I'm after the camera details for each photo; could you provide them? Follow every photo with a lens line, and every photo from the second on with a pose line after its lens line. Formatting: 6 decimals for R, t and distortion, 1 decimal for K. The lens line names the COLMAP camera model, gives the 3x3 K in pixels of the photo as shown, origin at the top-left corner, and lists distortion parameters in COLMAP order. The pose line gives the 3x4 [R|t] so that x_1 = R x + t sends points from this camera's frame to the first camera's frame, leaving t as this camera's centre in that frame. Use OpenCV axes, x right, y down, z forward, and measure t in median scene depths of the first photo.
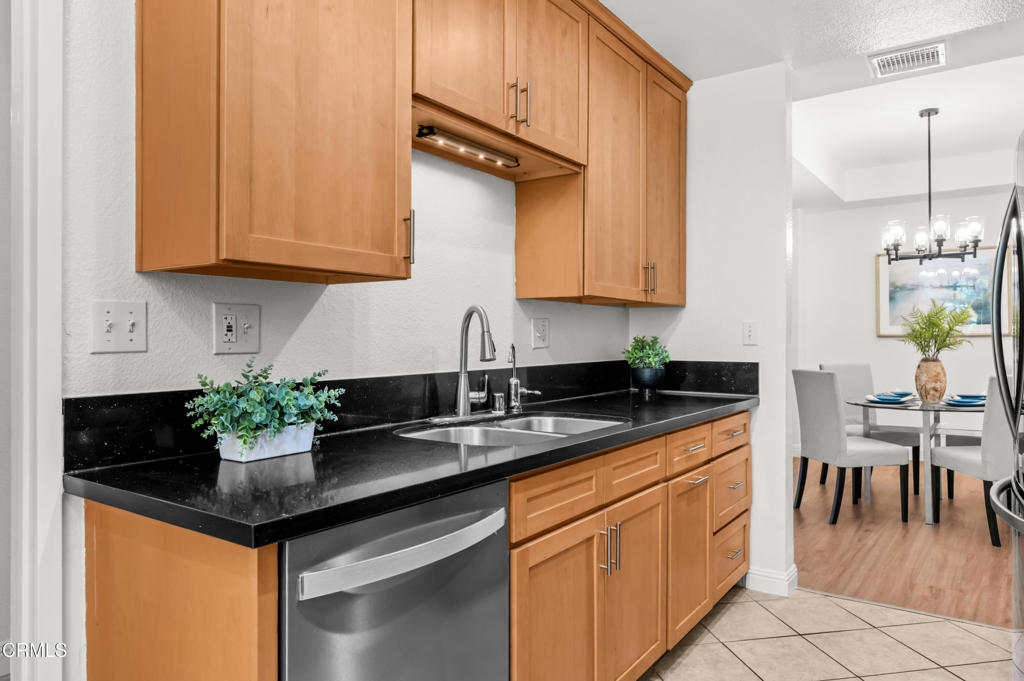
lens RADIAL K [[669.1, 0, 507.5], [0, 669.1, 336.3], [0, 0, 1]] dist [0.004177, -0.007789]
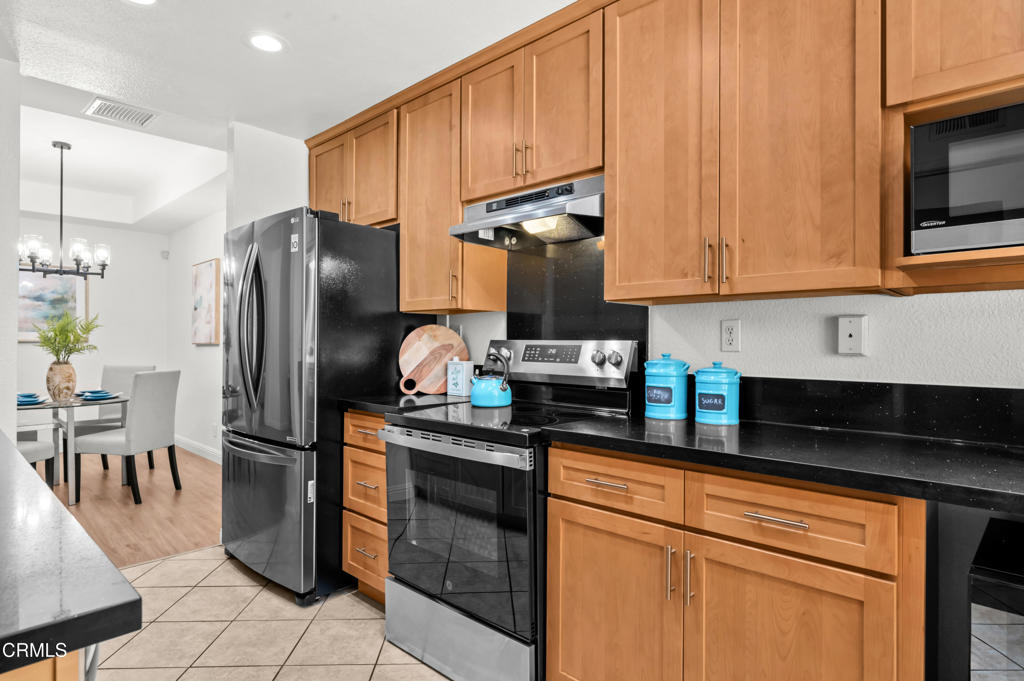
lens RADIAL K [[553.6, 0, 519.3], [0, 553.6, 345.0], [0, 0, 1]] dist [-0.003528, -0.003135]
pose [[0.130759, 0.000567, 0.991414, -0.286483], [-0.005897, 0.999983, 0.000206, 0.000183], [-0.991397, -0.005873, 0.130760, 0.153771]]
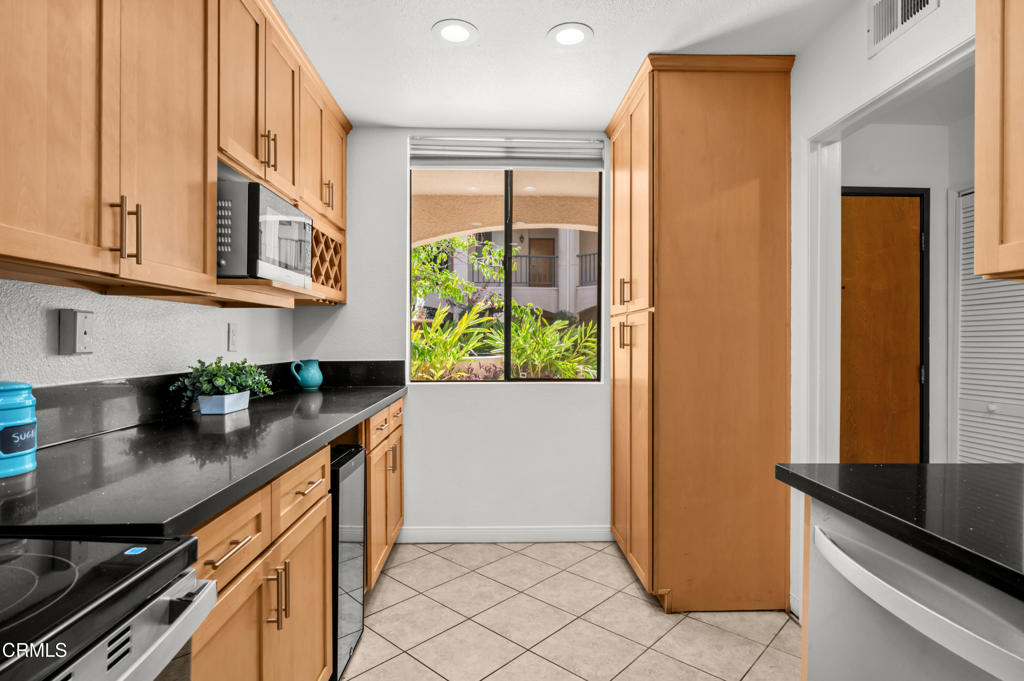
lens RADIAL K [[548.9, 0, 516.4], [0, 548.9, 341.4], [0, 0, 1]] dist [0.005612, 0.001037]
pose [[-0.779282, -0.002402, -0.626668, 0.297455], [-0.004354, 0.999989, 0.001582, -0.005817], [0.626658, 0.003961, -0.779284, 0.514458]]
